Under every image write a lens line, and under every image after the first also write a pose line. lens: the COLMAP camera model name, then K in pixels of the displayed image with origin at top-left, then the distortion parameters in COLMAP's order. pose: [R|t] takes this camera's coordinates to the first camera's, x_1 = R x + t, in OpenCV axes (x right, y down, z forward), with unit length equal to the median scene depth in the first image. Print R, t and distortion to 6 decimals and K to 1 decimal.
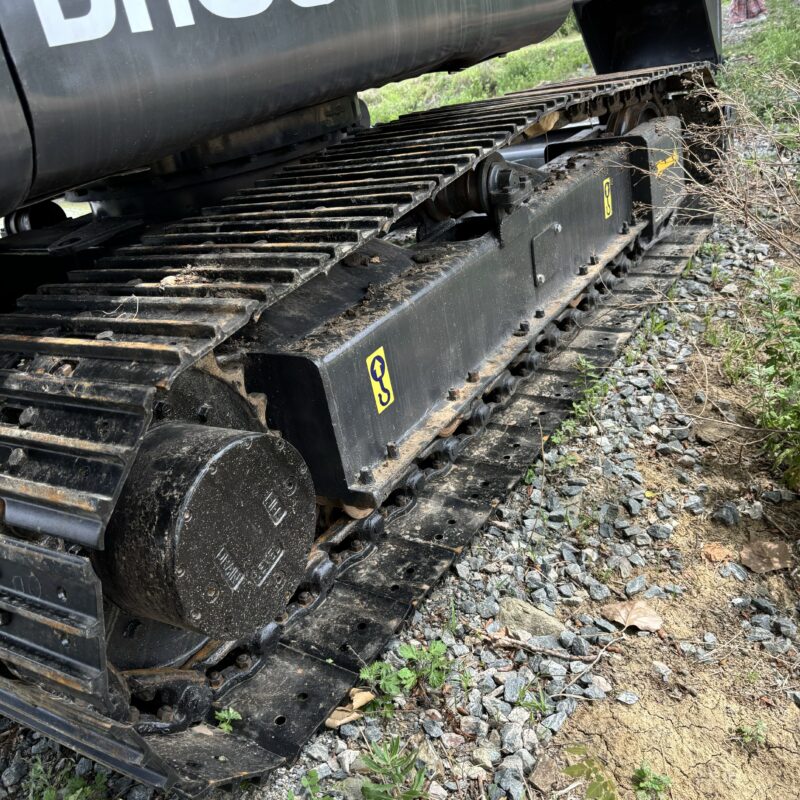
lens RADIAL K [[816.9, 0, 399.6], [0, 816.9, 381.2], [0, 0, 1]] dist [0.026575, 0.000000]
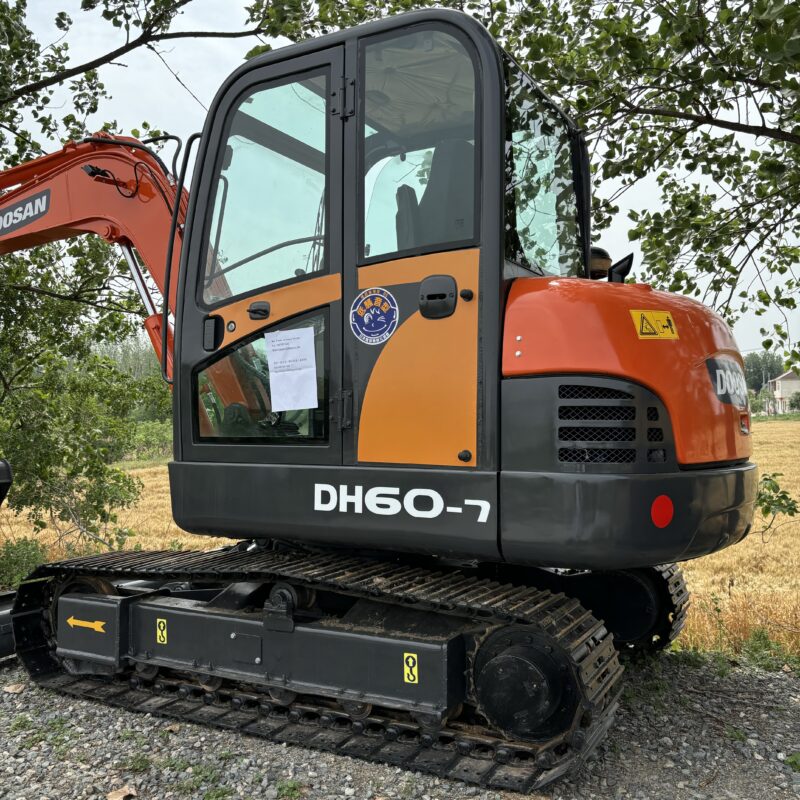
lens RADIAL K [[816.9, 0, 400.5], [0, 816.9, 404.5], [0, 0, 1]] dist [0.026575, 0.000000]
pose [[0.057936, 0.164727, -0.984636, 1.740458], [-0.412937, 0.901919, 0.126592, -0.814077], [0.908915, 0.399258, 0.120275, 0.409012]]
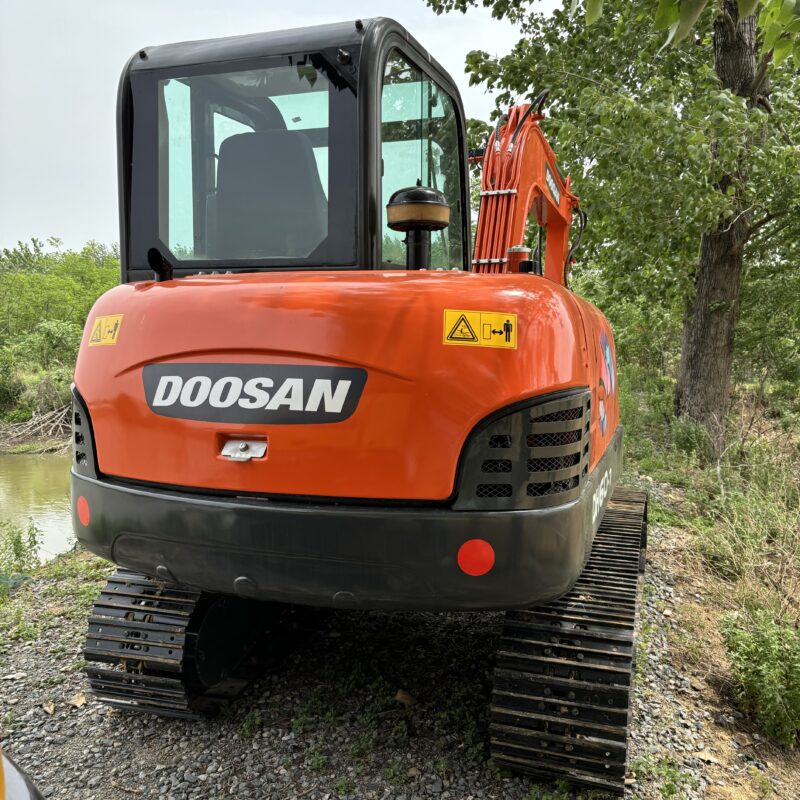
lens RADIAL K [[816.9, 0, 408.1], [0, 816.9, 401.8], [0, 0, 1]] dist [0.026575, 0.000000]
pose [[0.953268, 0.160327, 0.256076, -1.153719], [-0.070855, 0.942580, -0.326378, 0.138525], [-0.293700, 0.292981, 0.909892, -1.067242]]
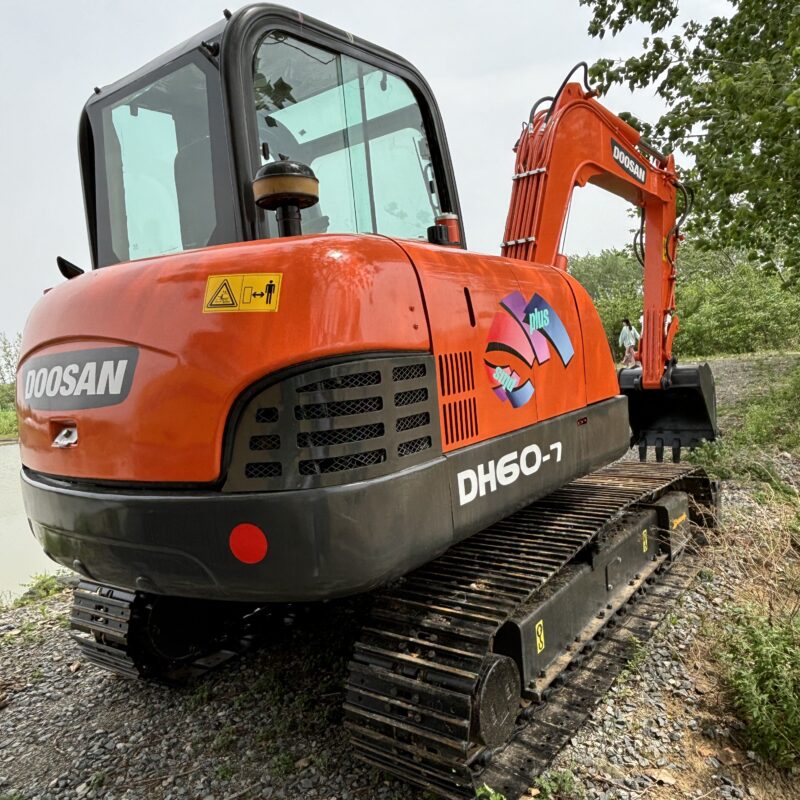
lens RADIAL K [[687.4, 0, 417.0], [0, 687.4, 399.5], [0, 0, 1]] dist [0.064401, -0.088940]
pose [[0.992558, 0.103074, -0.064846, -0.259657], [-0.117839, 0.947270, -0.297982, -0.009797], [0.030713, 0.303406, 0.952366, -0.816637]]
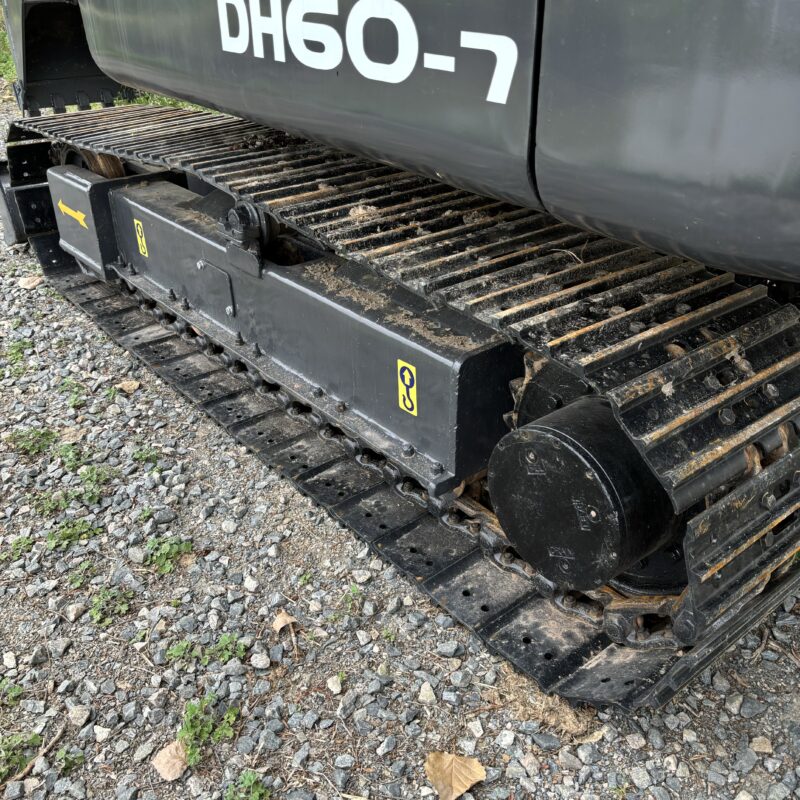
lens RADIAL K [[816.9, 0, 391.9], [0, 816.9, 400.0], [0, 0, 1]] dist [0.026575, 0.000000]
pose [[-0.330560, 0.621423, -0.710327, 0.623638], [-0.303255, 0.642789, 0.703462, -0.698469], [0.893737, 0.447946, -0.024031, 0.944341]]
